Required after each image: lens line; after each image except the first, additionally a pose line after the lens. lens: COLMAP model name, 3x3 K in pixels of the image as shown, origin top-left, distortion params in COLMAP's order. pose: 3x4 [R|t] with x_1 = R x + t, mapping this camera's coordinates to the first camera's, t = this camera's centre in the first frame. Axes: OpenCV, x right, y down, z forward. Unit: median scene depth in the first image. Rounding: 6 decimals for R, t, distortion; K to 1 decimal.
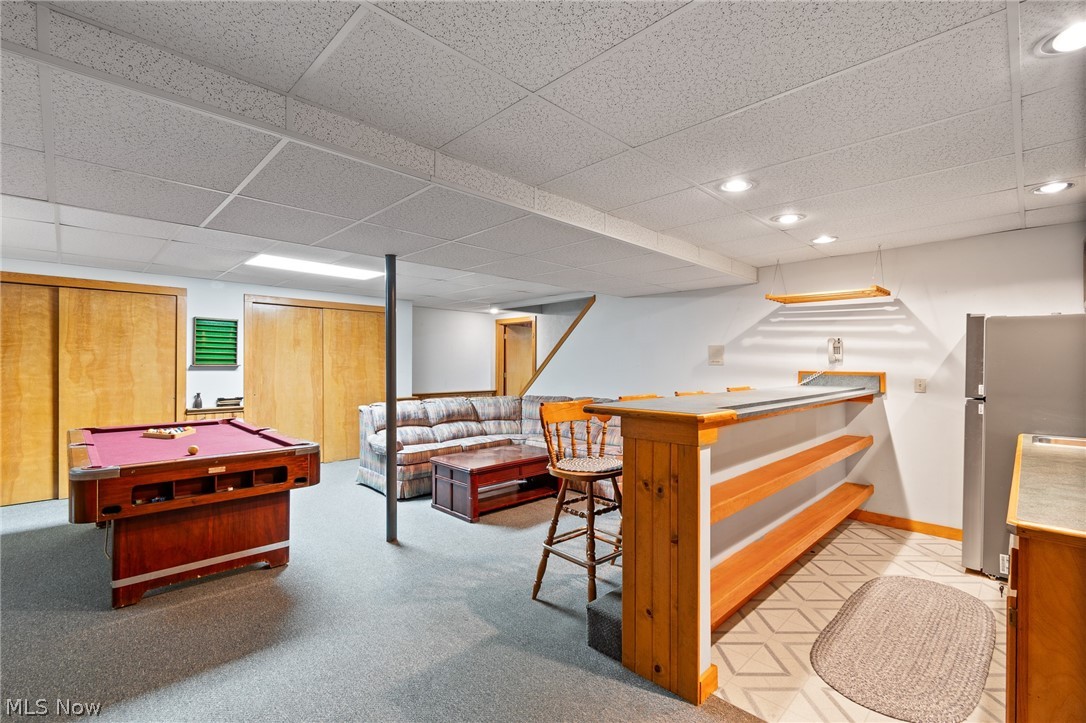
lens RADIAL K [[483.8, 0, 542.7], [0, 483.8, 363.7], [0, 0, 1]] dist [0.001061, -0.001789]
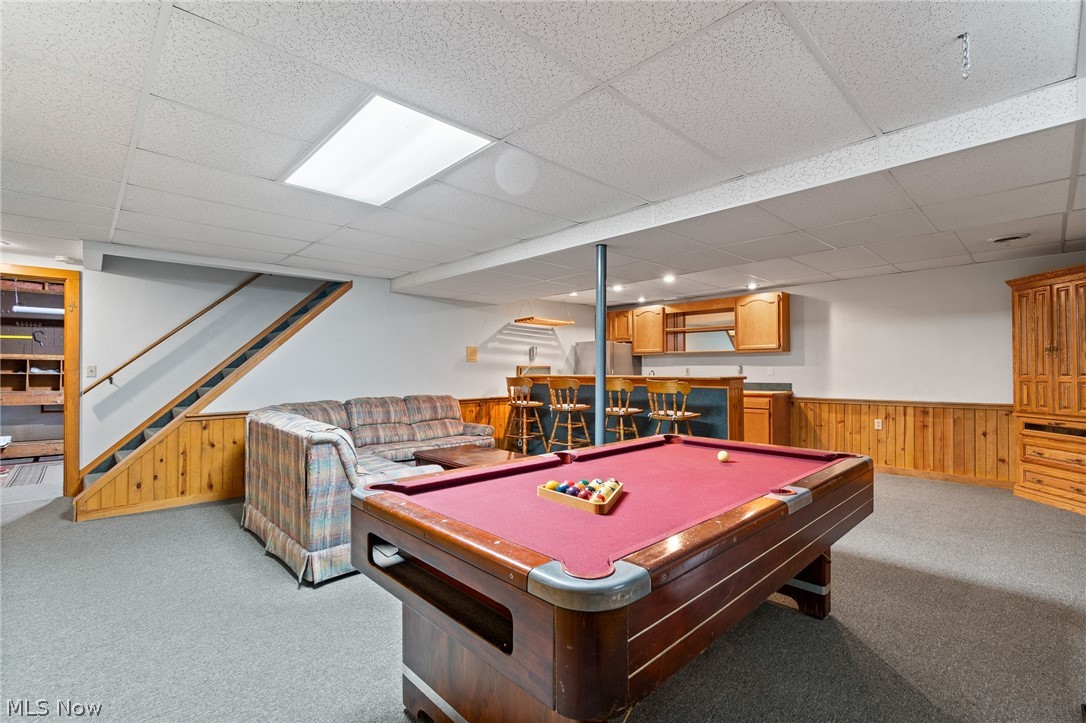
lens RADIAL K [[483.8, 0, 542.7], [0, 483.8, 364.1], [0, 0, 1]] dist [0.001061, -0.001789]
pose [[0.016178, 0.005789, 0.999852, -0.979081], [0.002139, 0.999981, -0.005824, 0.016962], [-0.999867, 0.002233, 0.016165, 0.849683]]
